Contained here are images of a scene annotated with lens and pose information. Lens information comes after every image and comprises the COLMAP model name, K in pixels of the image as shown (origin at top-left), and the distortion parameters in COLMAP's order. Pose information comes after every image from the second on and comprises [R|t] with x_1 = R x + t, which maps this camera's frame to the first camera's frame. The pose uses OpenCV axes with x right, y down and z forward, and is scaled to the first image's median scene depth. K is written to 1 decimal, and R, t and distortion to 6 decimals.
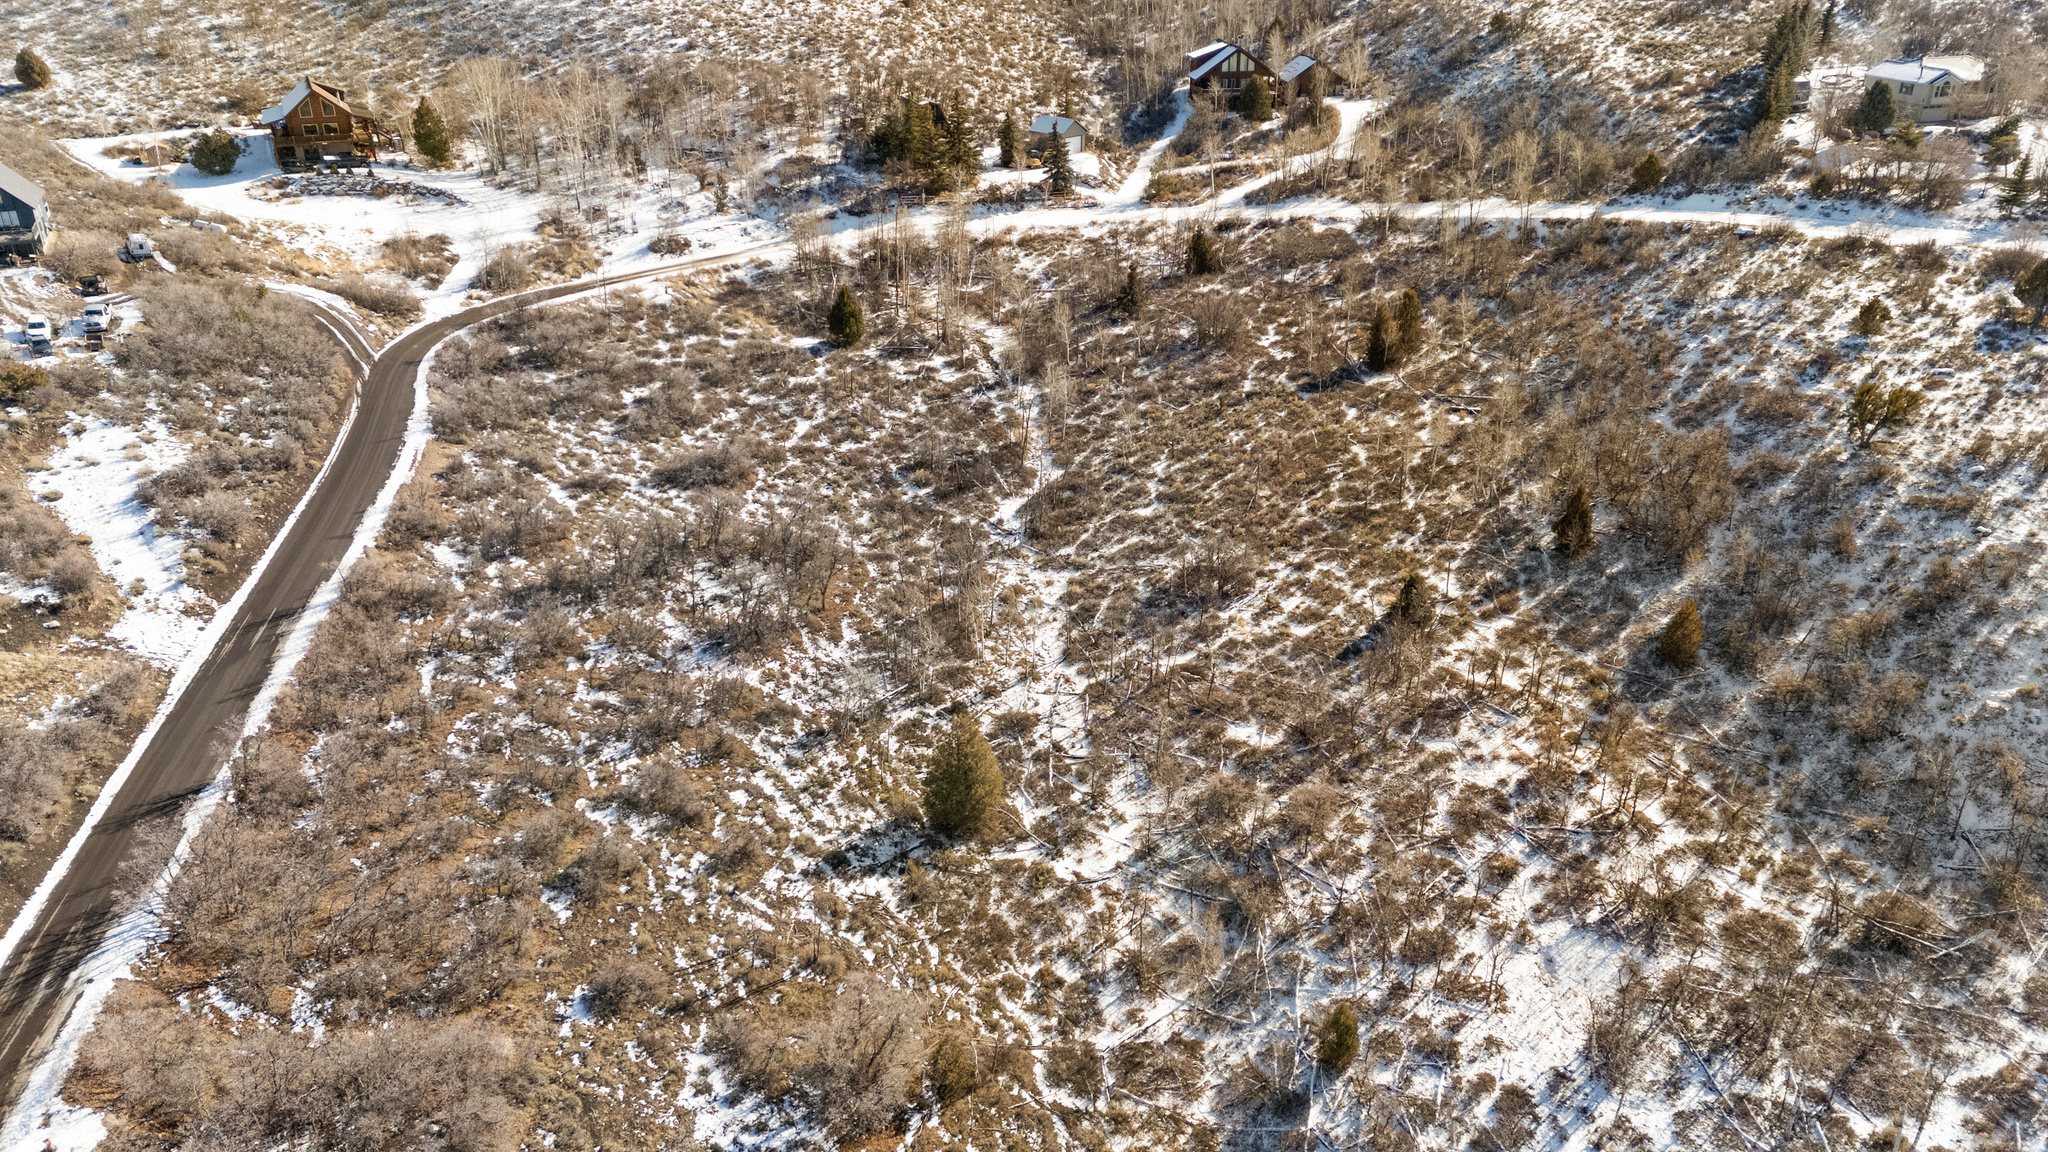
lens RADIAL K [[1498.7, 0, 1026.6], [0, 1498.7, 583.6], [0, 0, 1]] dist [0.088854, -0.084994]
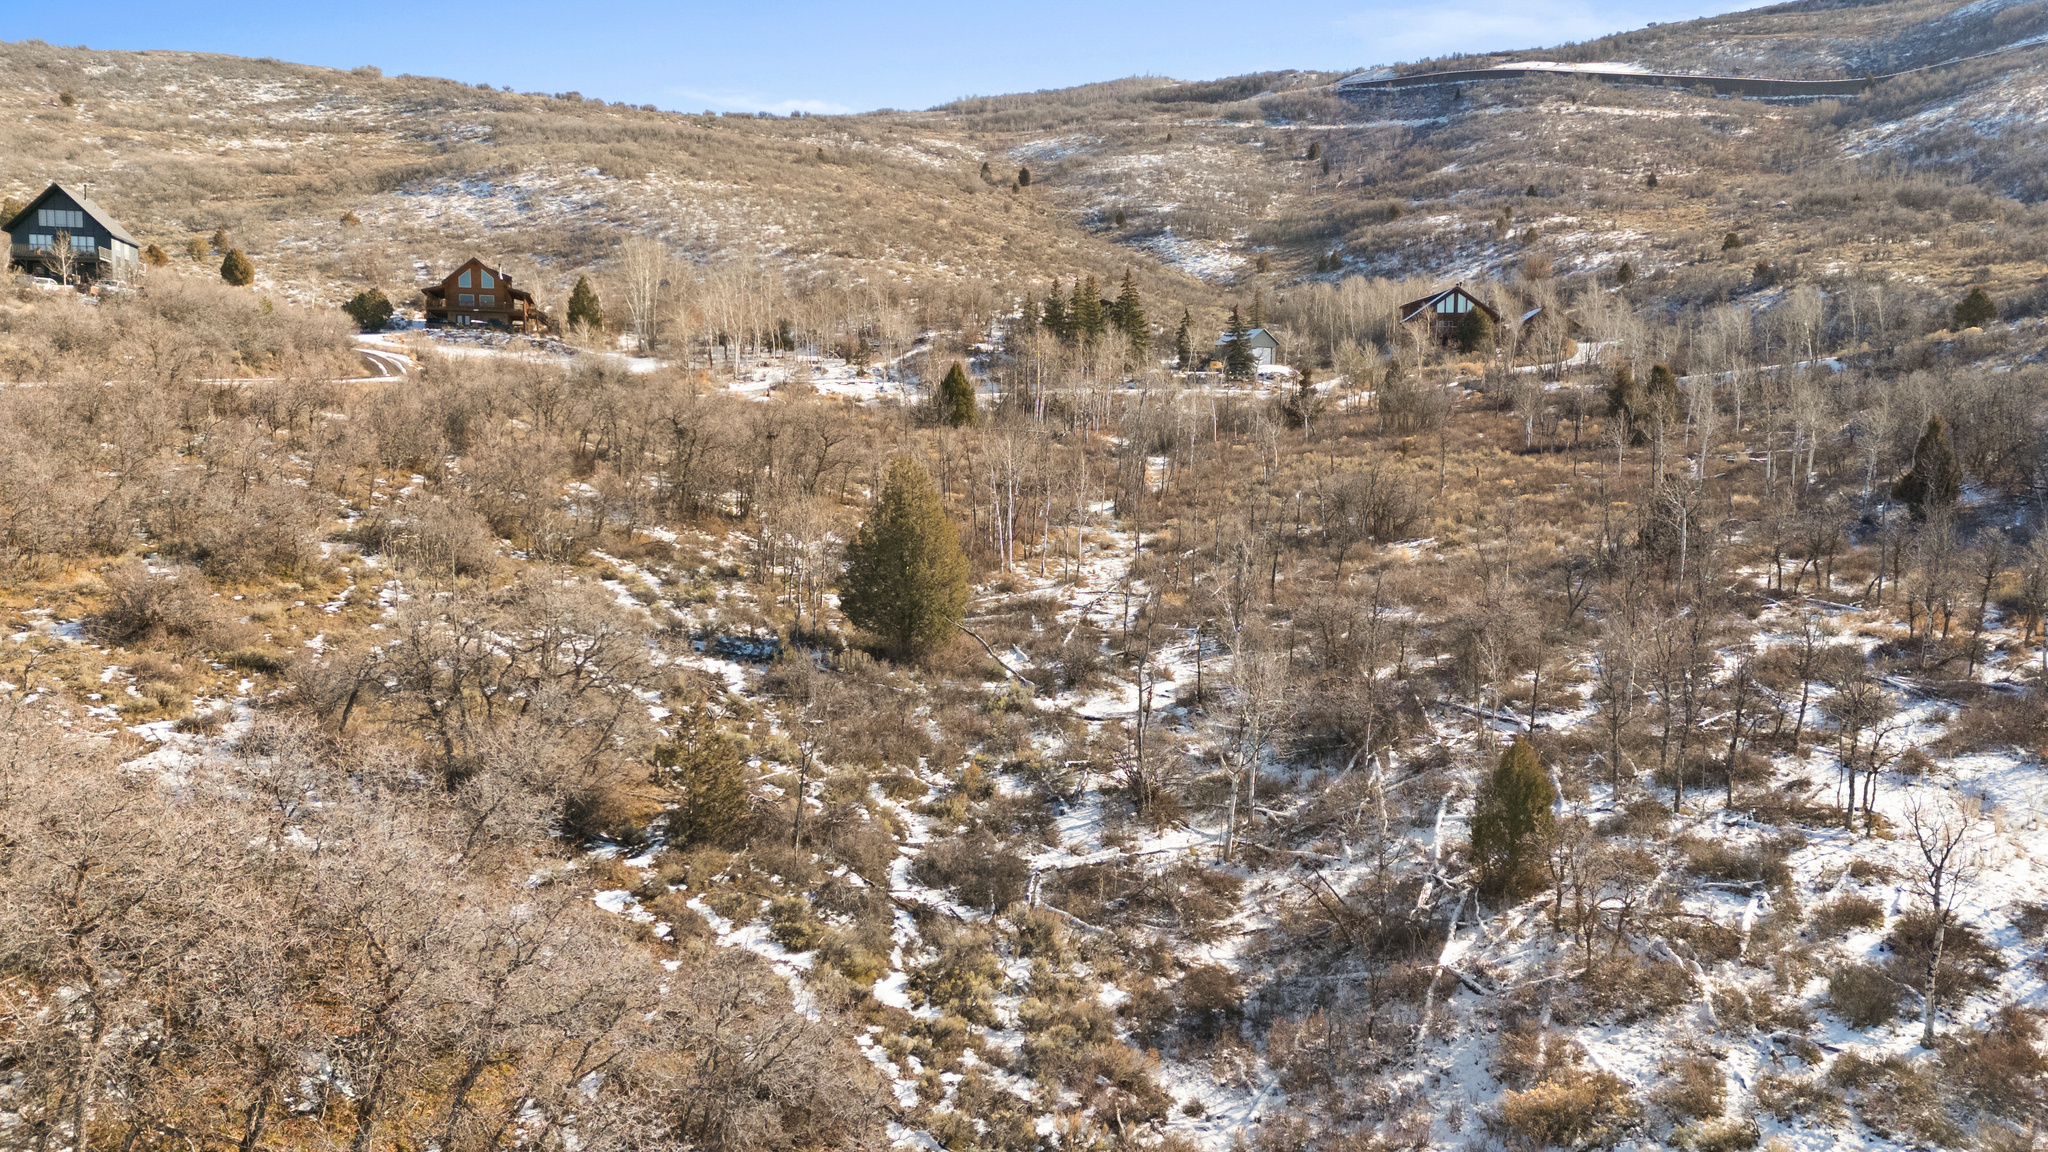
lens RADIAL K [[1498.7, 0, 1026.6], [0, 1498.7, 583.6], [0, 0, 1]] dist [0.088854, -0.084994]
pose [[0.984281, 0.028515, -0.174291, 0.095786], [-0.088381, 0.933944, -0.346321, 0.286742], [0.152902, 0.356281, 0.921783, 0.358689]]
